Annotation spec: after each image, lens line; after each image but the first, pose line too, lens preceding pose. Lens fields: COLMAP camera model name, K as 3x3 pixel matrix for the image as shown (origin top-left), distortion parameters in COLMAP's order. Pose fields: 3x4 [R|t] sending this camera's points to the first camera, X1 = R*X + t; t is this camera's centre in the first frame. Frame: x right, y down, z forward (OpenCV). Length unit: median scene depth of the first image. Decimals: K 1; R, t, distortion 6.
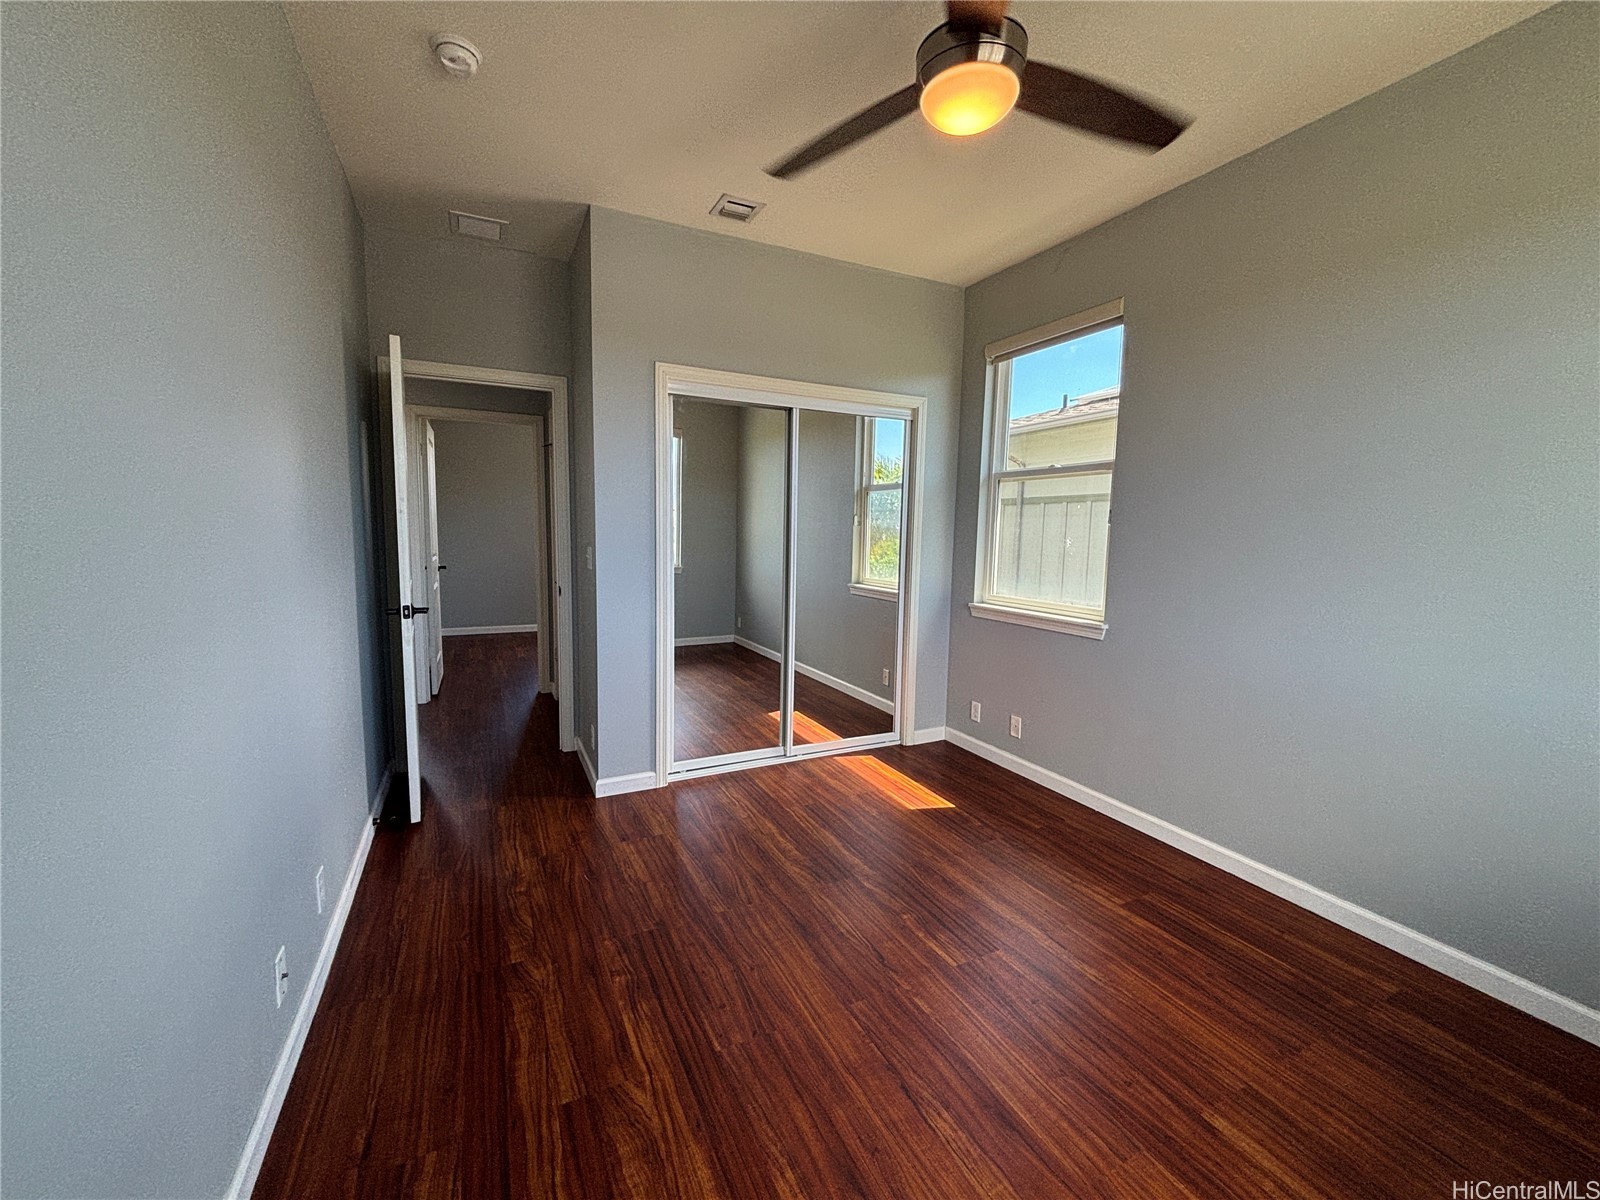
lens RADIAL K [[644.6, 0, 799.5], [0, 644.6, 595.8], [0, 0, 1]] dist [0.011229, -0.003167]
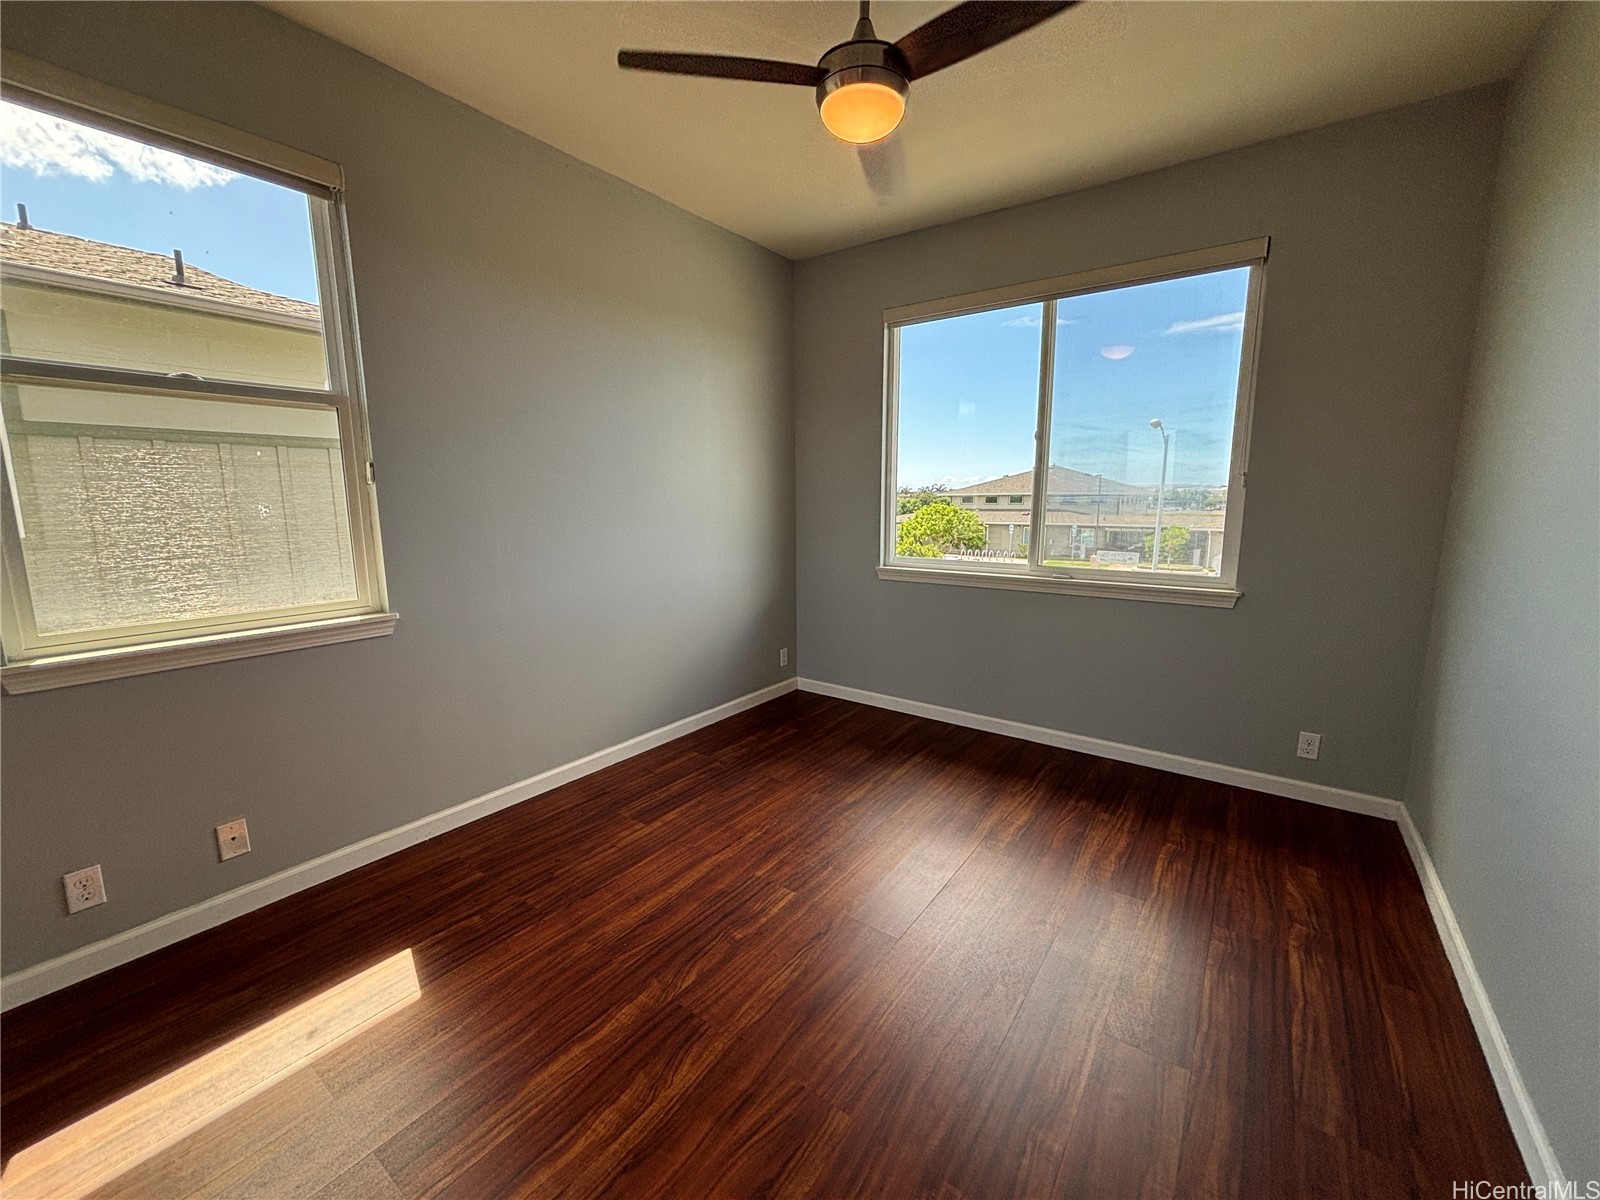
lens RADIAL K [[644.6, 0, 799.5], [0, 644.6, 595.8], [0, 0, 1]] dist [0.011229, -0.003167]
pose [[-0.449055, -0.153404, 0.880237, -0.504773], [0.097533, 0.970849, 0.218952, -0.115542], [-0.888165, 0.184174, -0.421003, 1.074853]]
